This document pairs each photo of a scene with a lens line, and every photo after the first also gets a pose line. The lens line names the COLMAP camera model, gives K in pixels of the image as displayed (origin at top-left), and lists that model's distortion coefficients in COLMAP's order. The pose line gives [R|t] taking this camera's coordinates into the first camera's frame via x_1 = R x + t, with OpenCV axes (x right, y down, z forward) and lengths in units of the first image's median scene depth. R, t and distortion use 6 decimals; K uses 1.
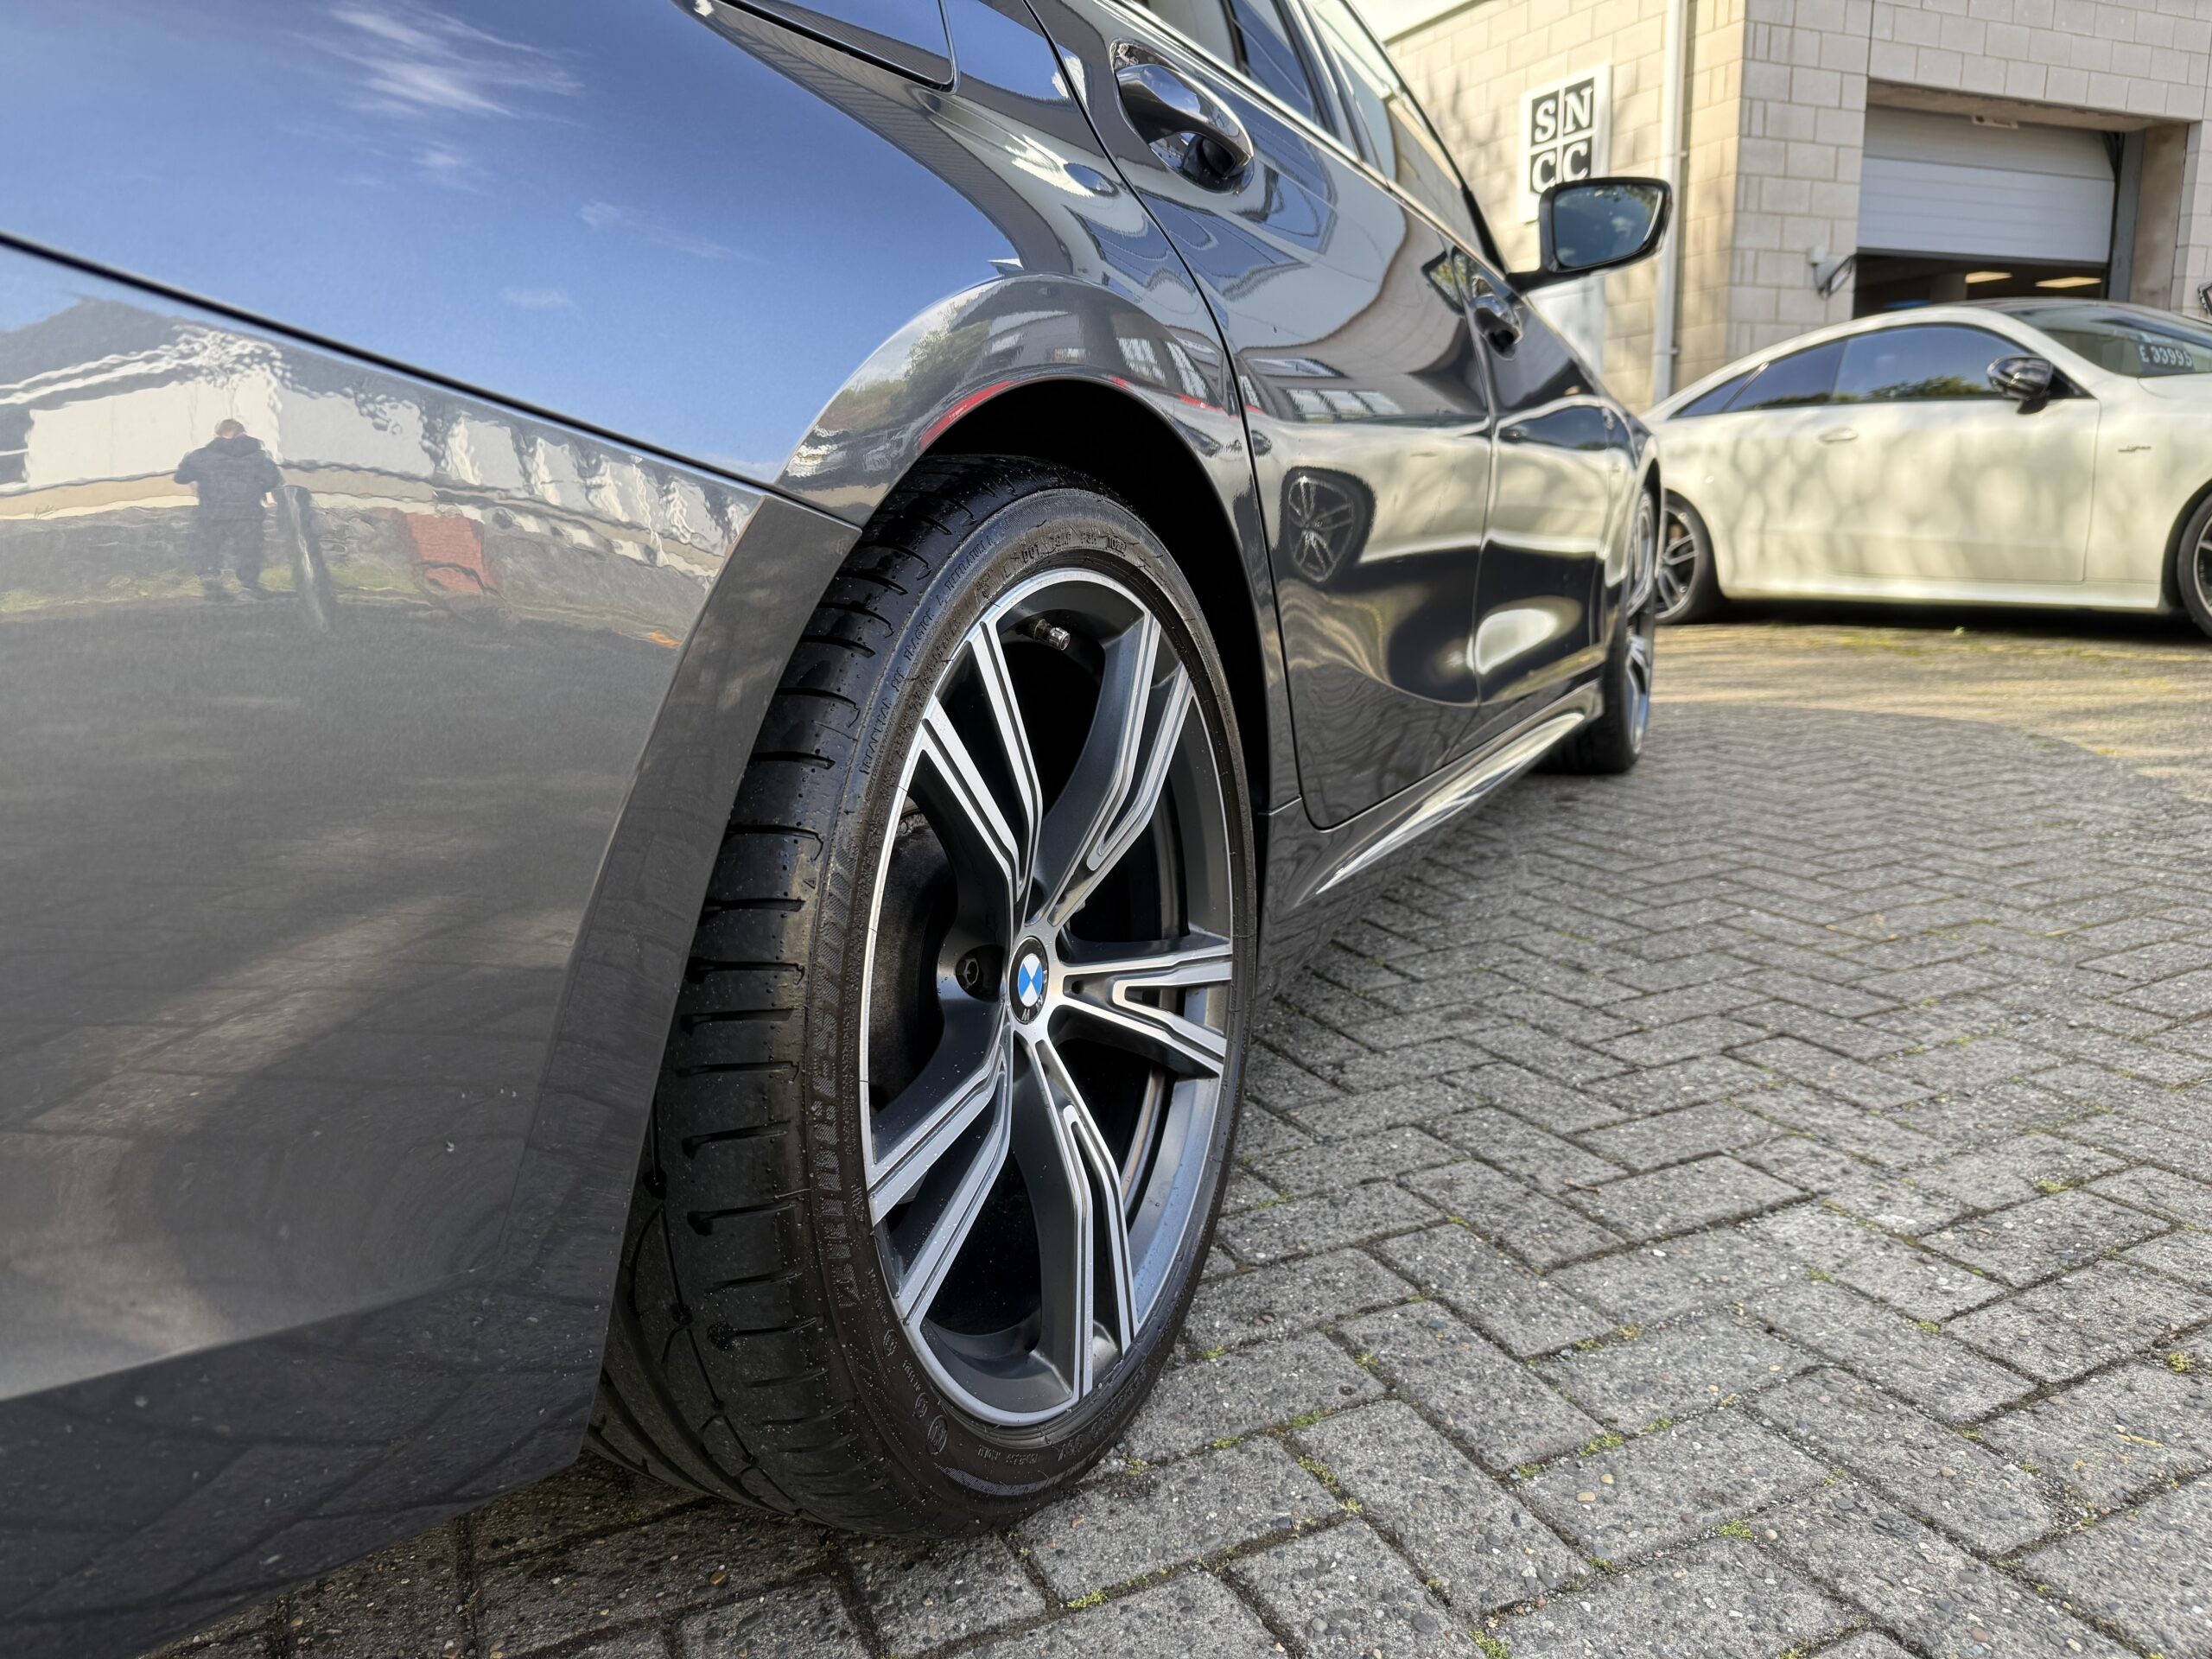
lens RADIAL K [[1566.0, 0, 1106.0], [0, 1566.0, 829.5], [0, 0, 1]] dist [0.127761, -0.218349]
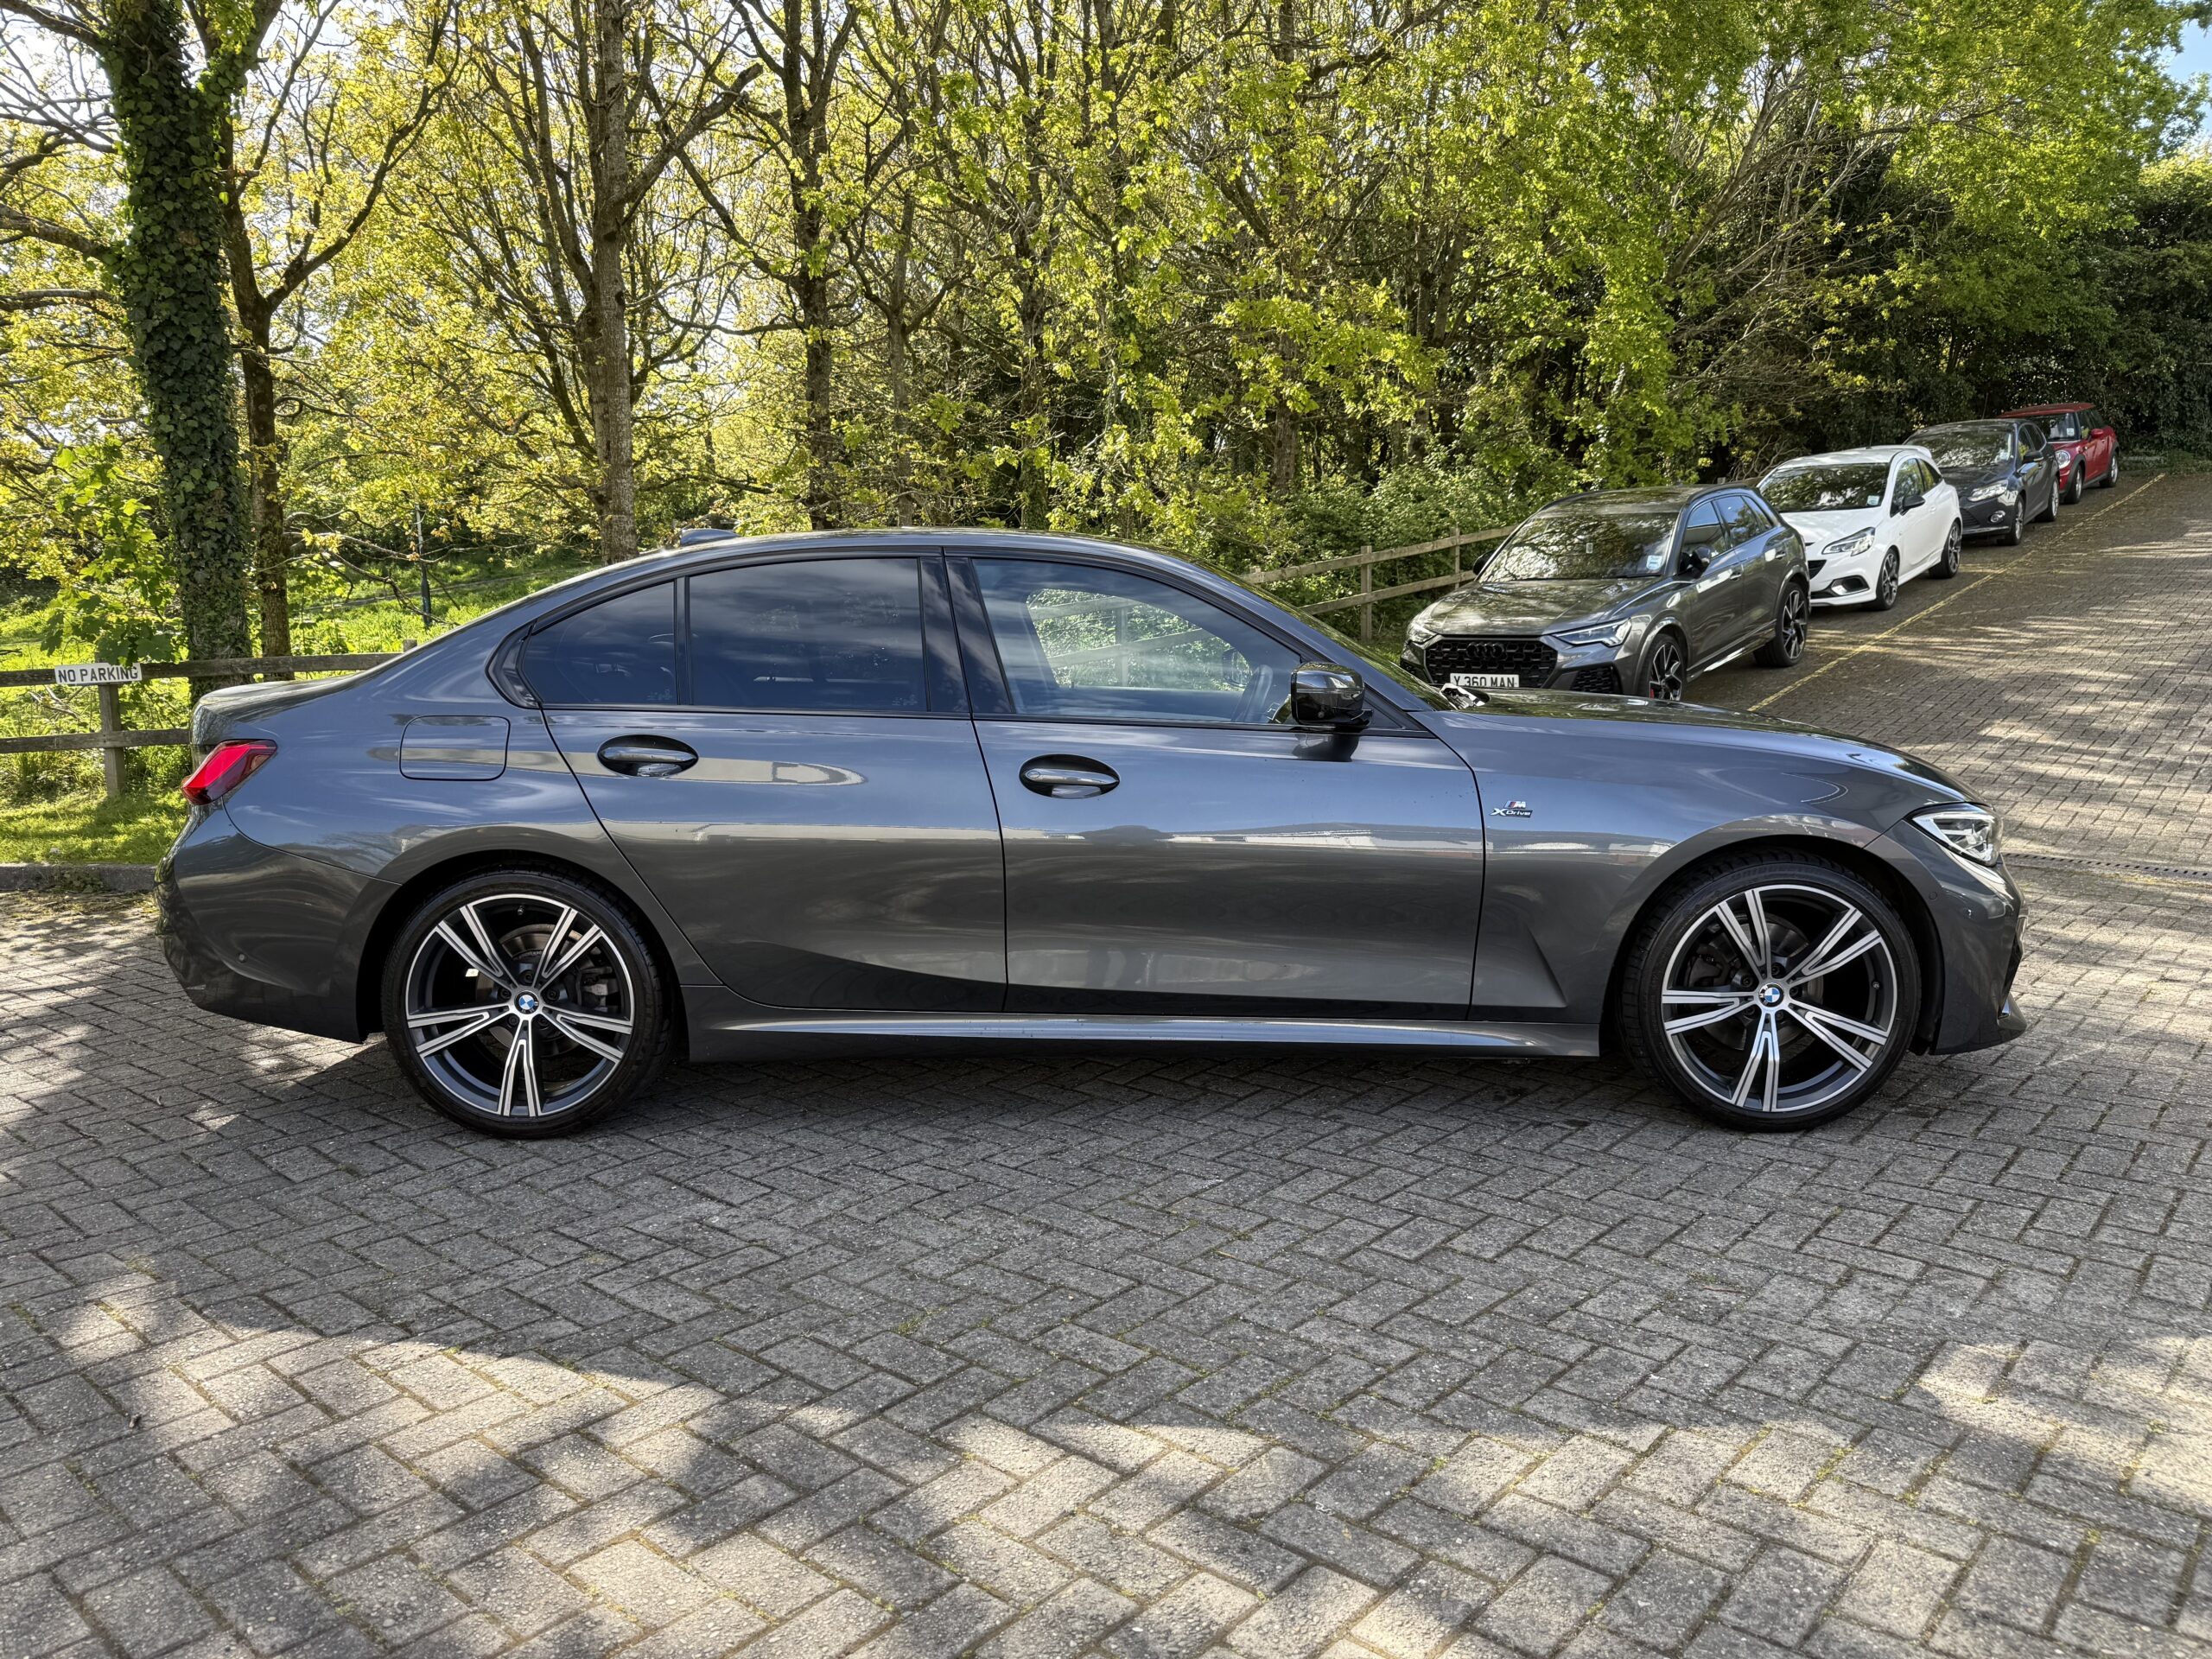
lens RADIAL K [[1566.0, 0, 1106.0], [0, 1566.0, 829.5], [0, 0, 1]] dist [0.127761, -0.218349]
pose [[0.390836, 0.148894, -0.908338, 3.727377], [-0.177272, 0.980532, 0.084452, -0.837881], [0.903228, 0.128016, 0.409622, 0.654447]]
